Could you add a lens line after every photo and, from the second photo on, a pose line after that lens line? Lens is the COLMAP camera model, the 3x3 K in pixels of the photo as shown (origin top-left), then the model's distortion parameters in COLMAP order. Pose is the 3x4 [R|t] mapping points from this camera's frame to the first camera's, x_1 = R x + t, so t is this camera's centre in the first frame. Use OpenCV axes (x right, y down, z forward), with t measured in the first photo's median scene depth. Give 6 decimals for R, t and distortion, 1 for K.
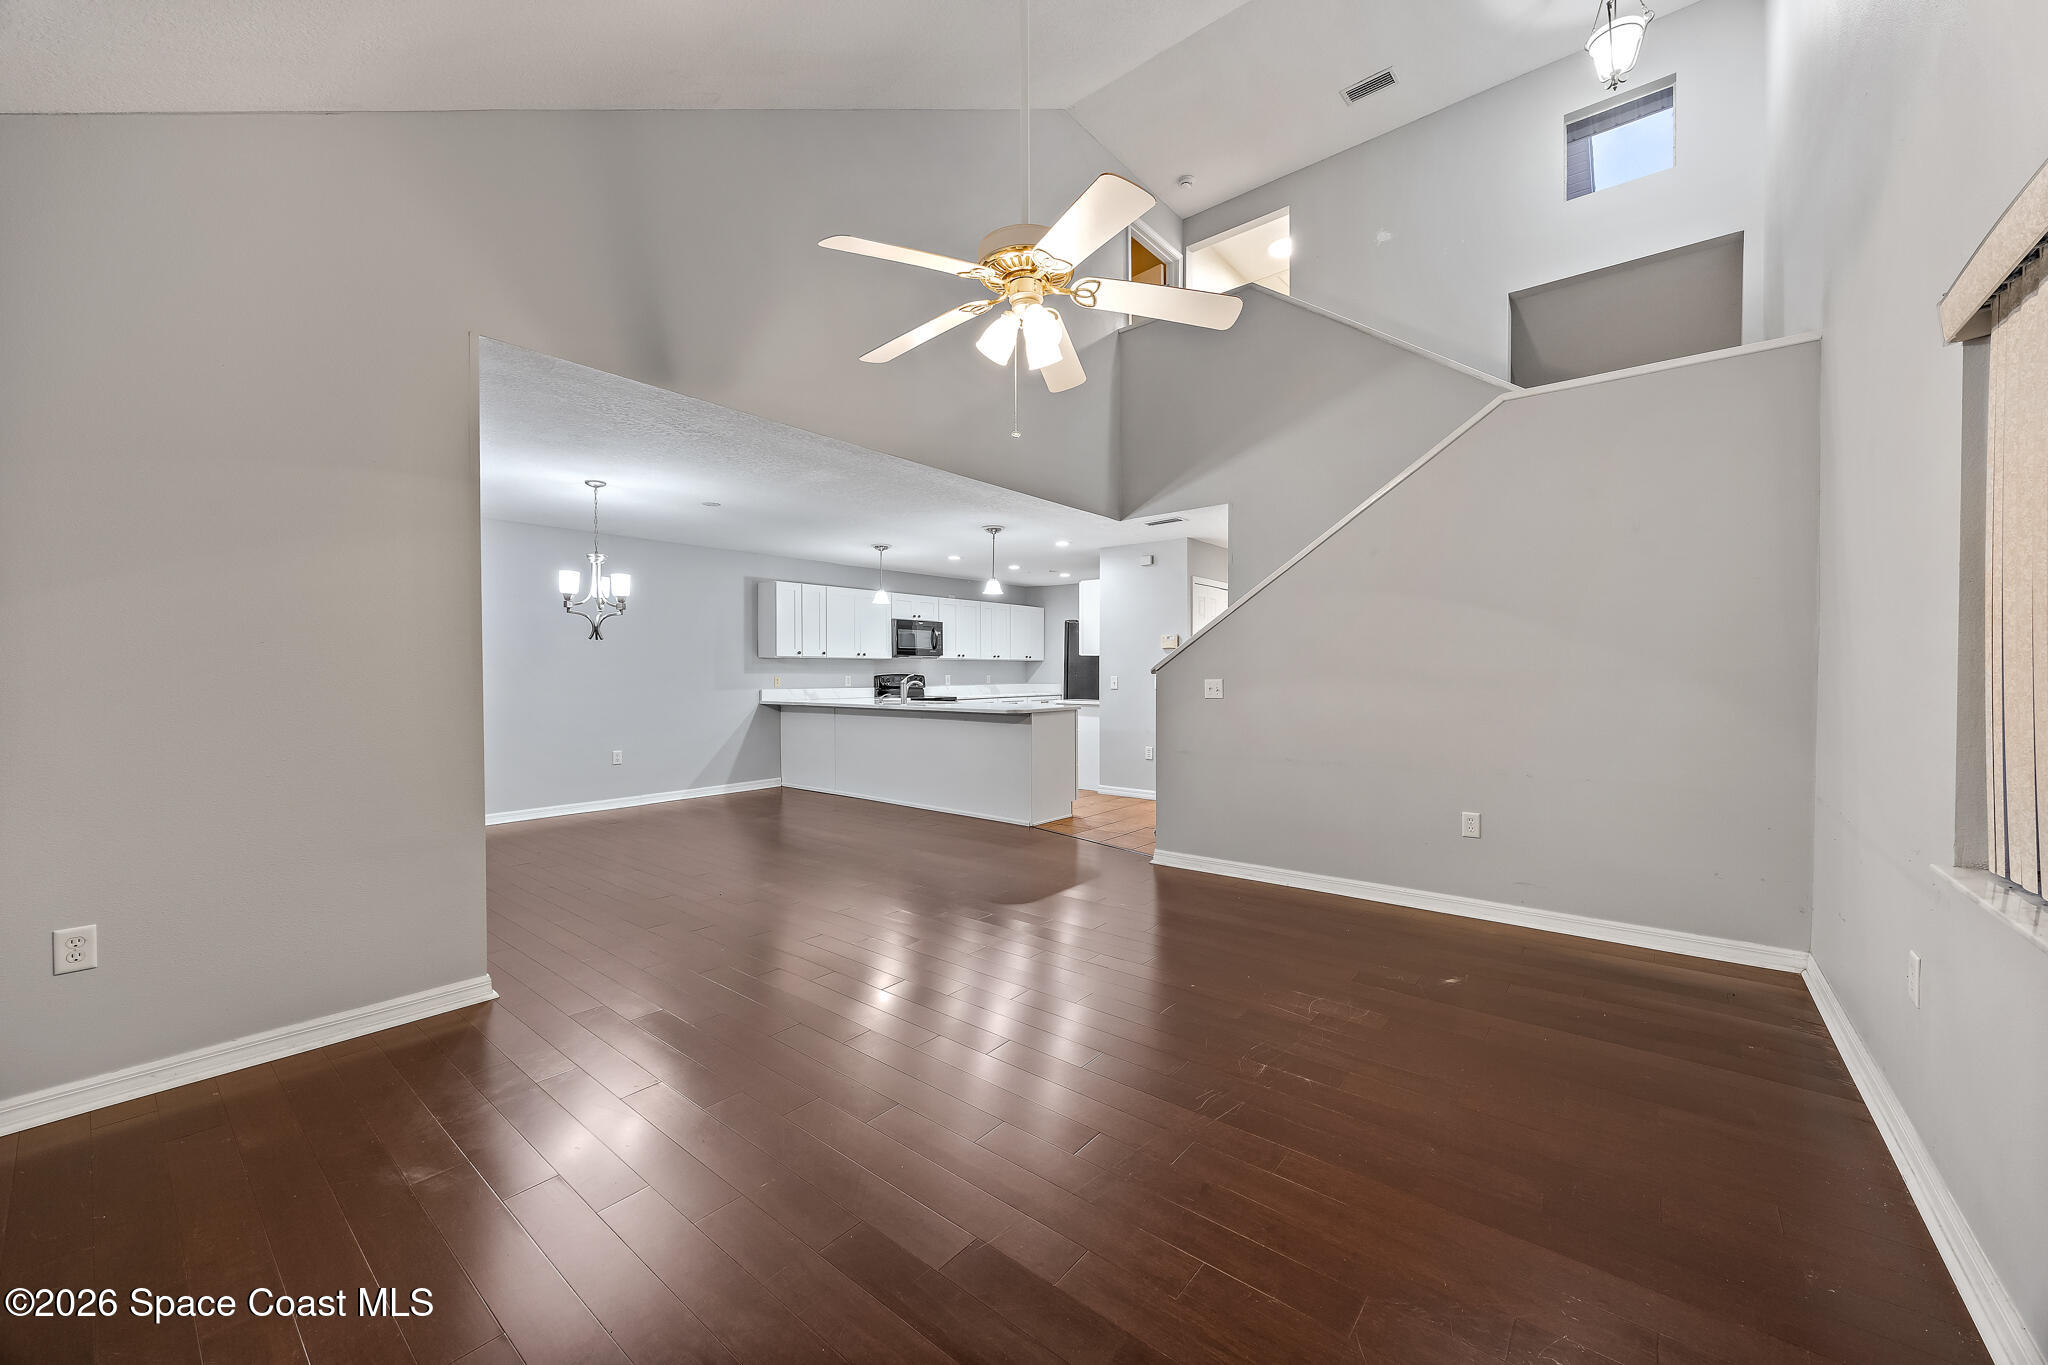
lens RADIAL K [[779.6, 0, 1032.5], [0, 779.6, 677.3], [0, 0, 1]] dist [-0.005140, 0.000690]
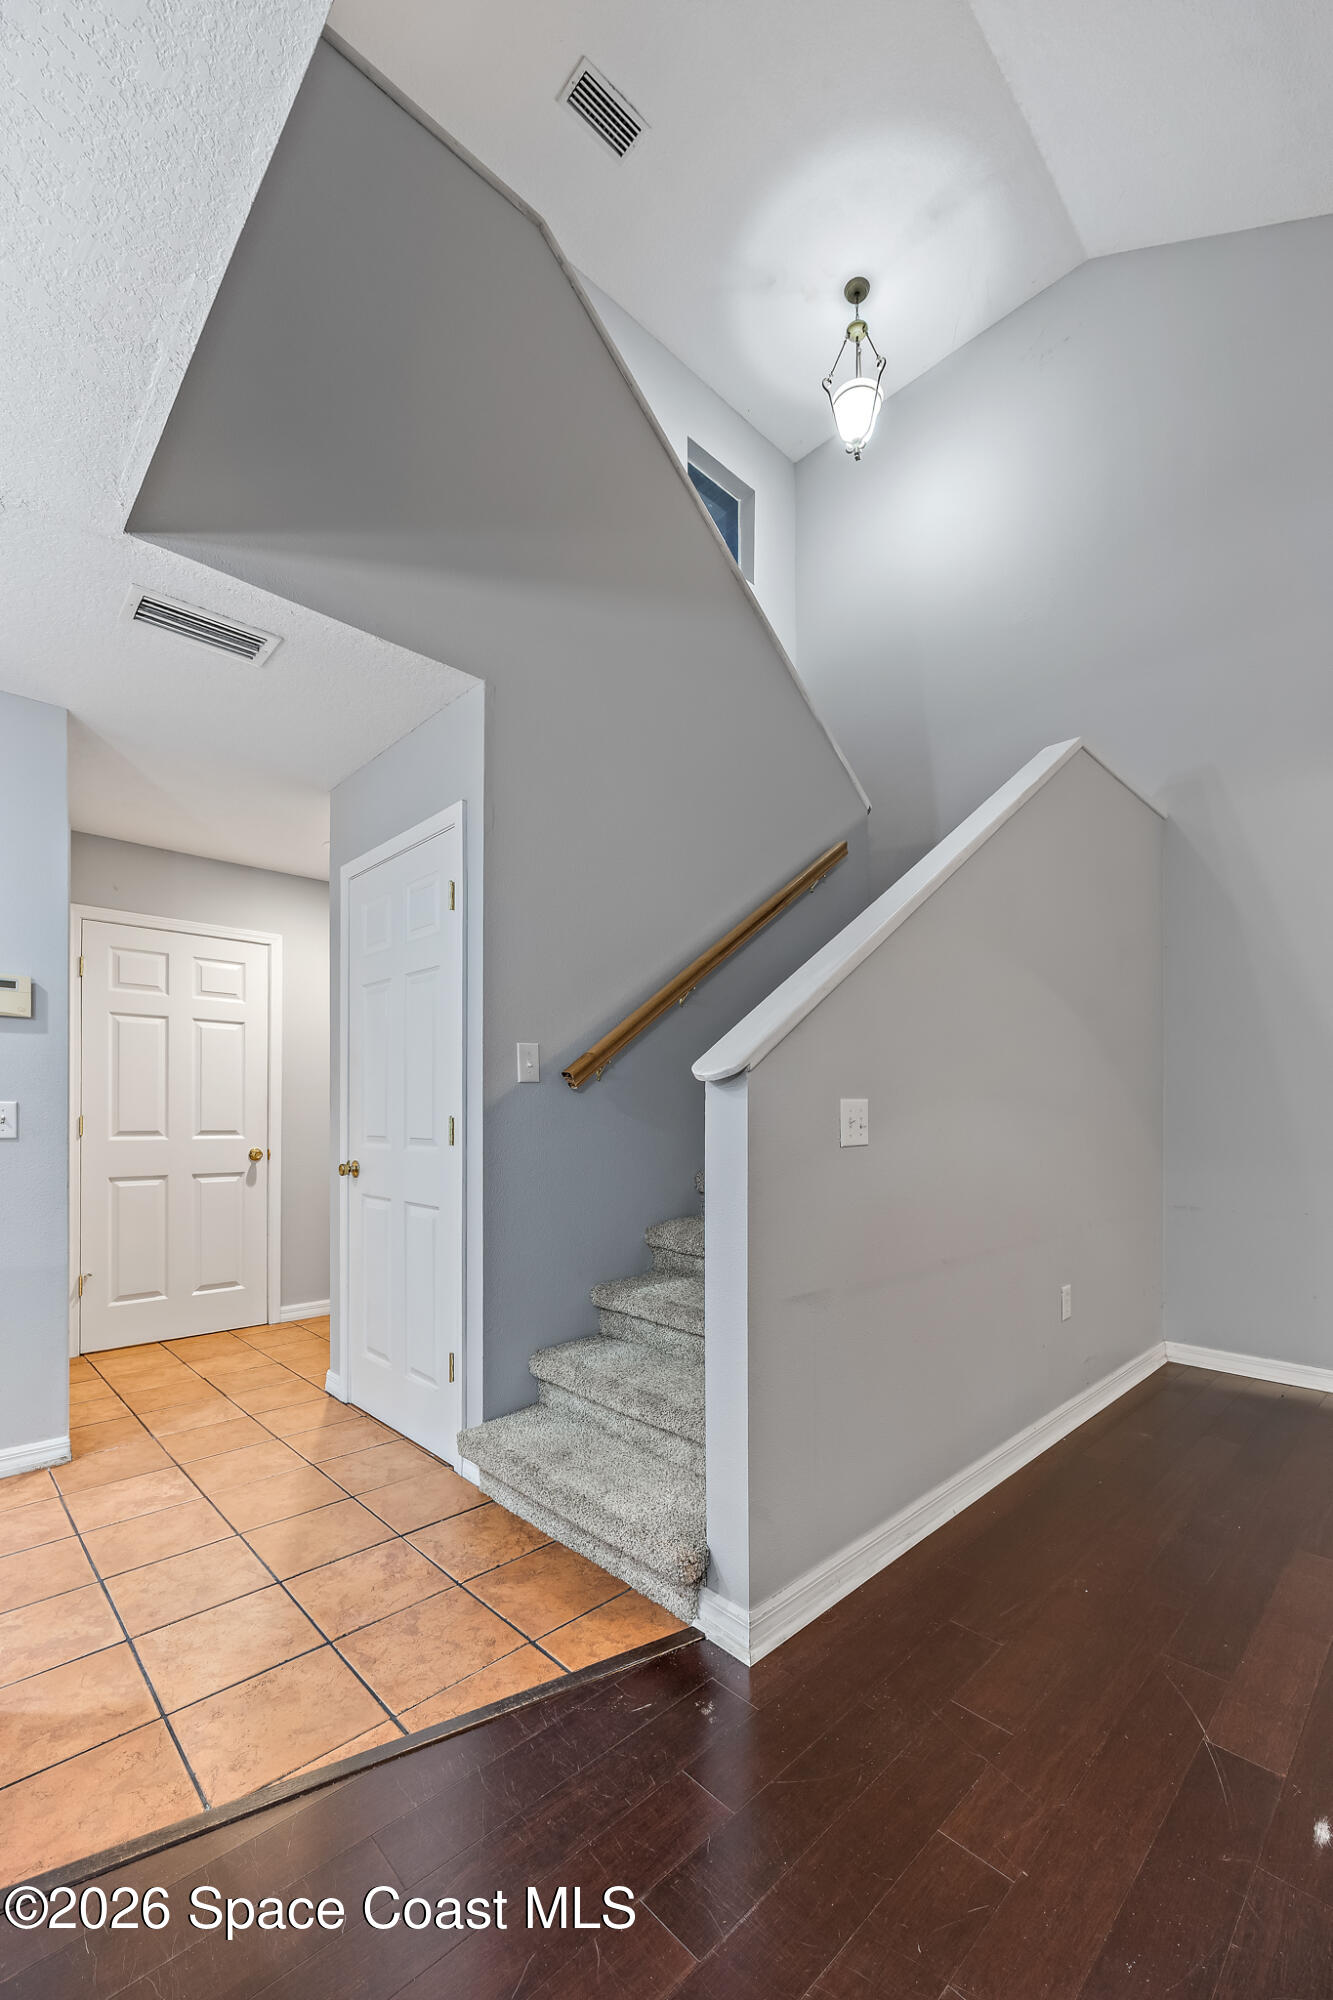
lens RADIAL K [[801.7, 0, 680.1], [0, 801.7, 1117.7], [0, 0, 1]] dist [-0.000734, 0.000041]
pose [[0.125577, 0.003309, 0.992078, -0.112175], [0.003575, 0.999986, -0.003787, 0.007587], [-0.992077, 0.004022, 0.125564, 0.604224]]
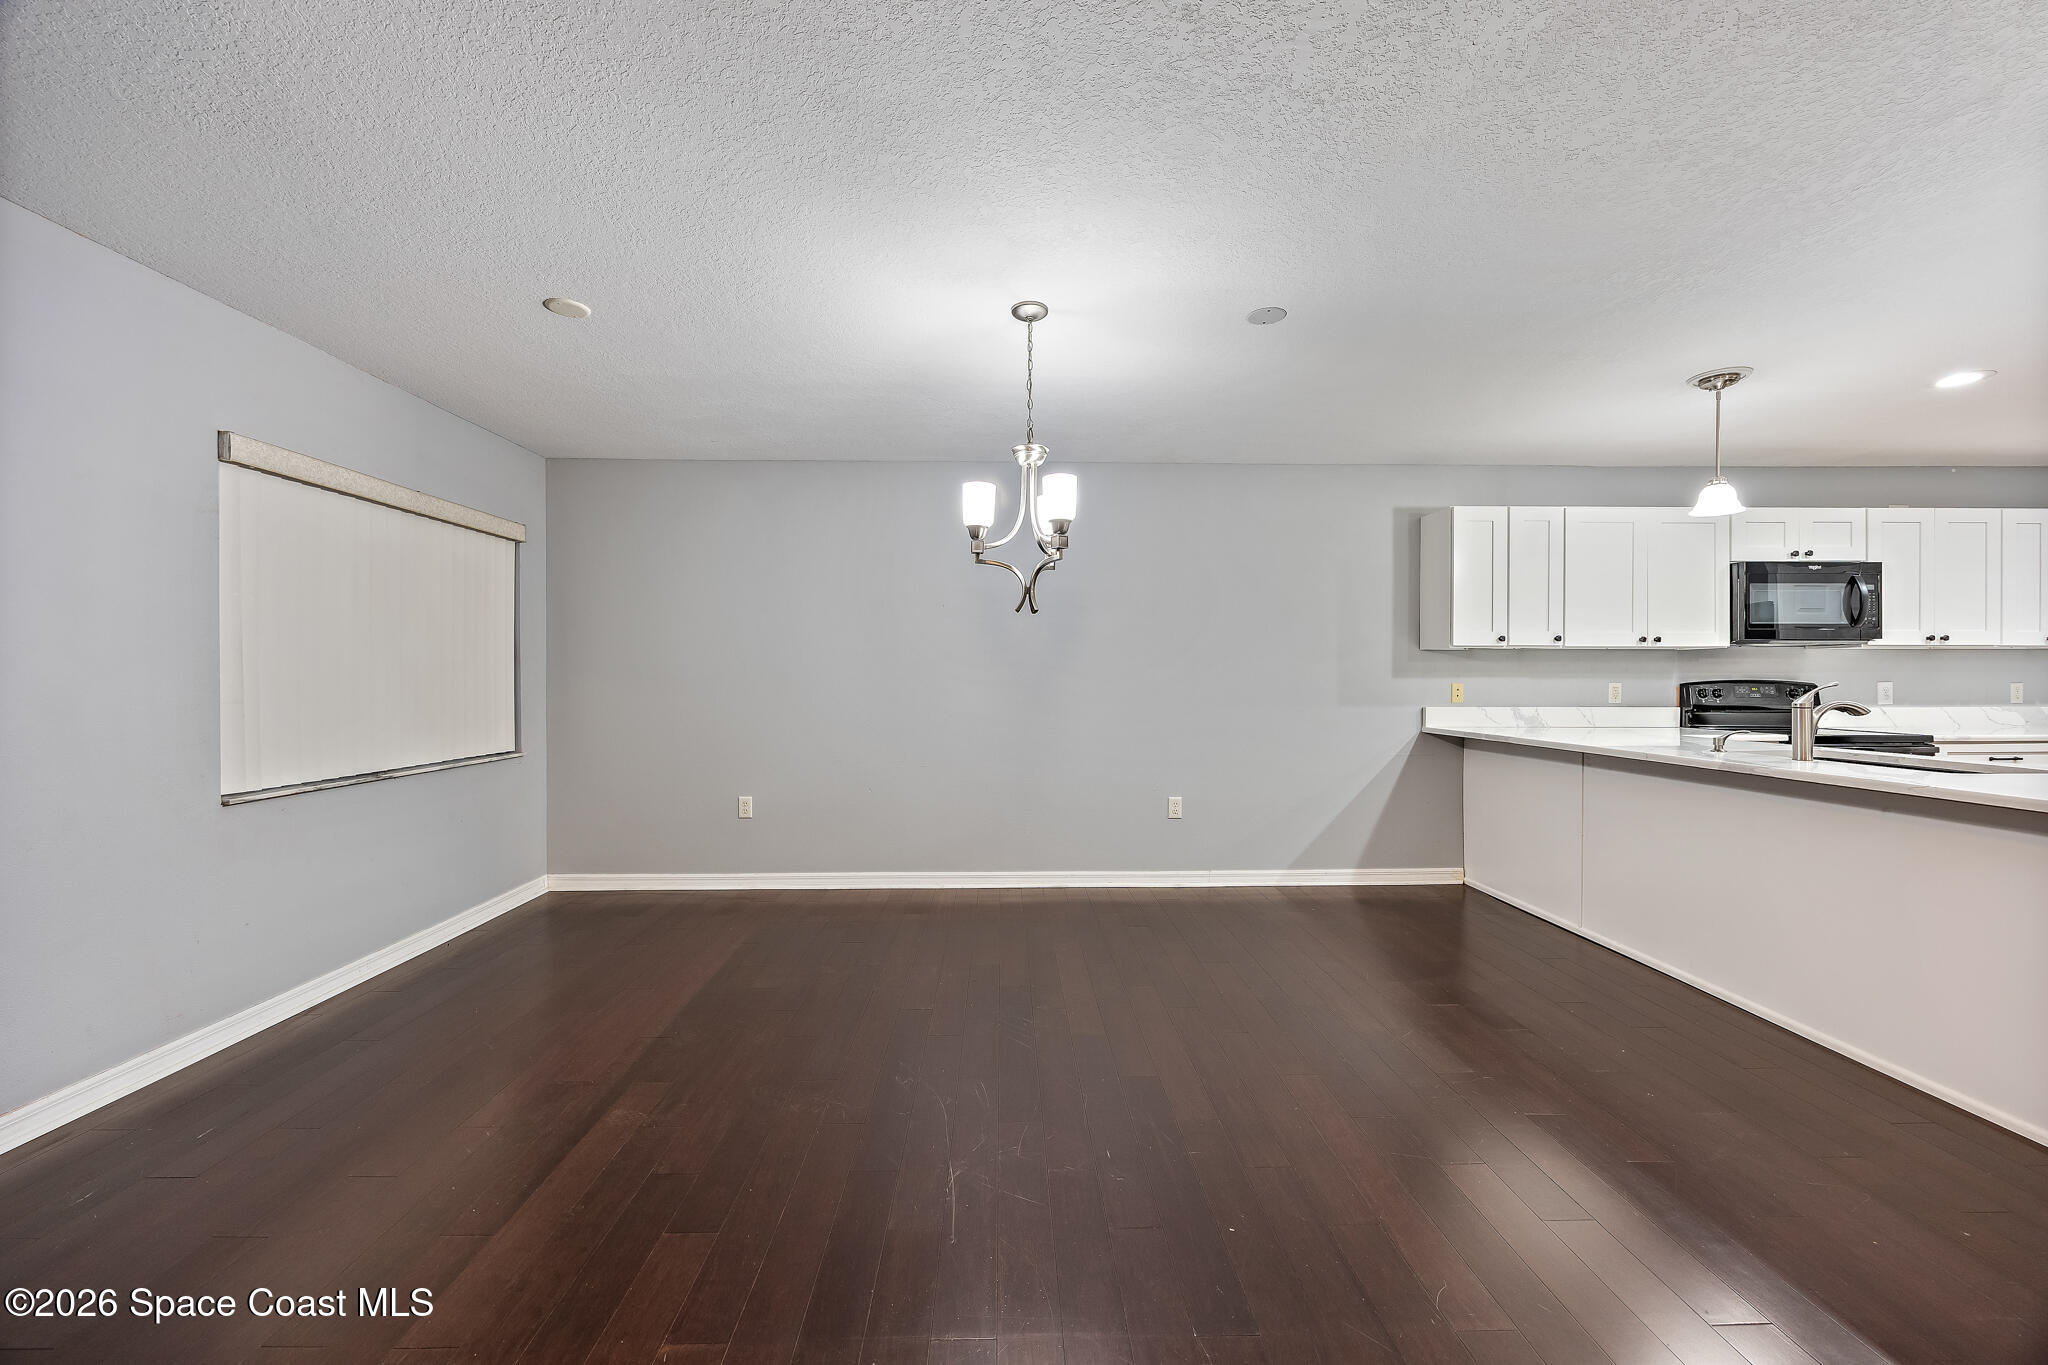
lens RADIAL K [[779.6, 0, 1008.7], [0, 779.6, 677.3], [0, 0, 1]] dist [-0.005140, 0.000690]
pose [[0.634231, 0.004479, -0.773130, -0.104324], [-0.007283, 0.999973, -0.000181, -0.003245], [0.773109, 0.005746, 0.634247, 0.408007]]
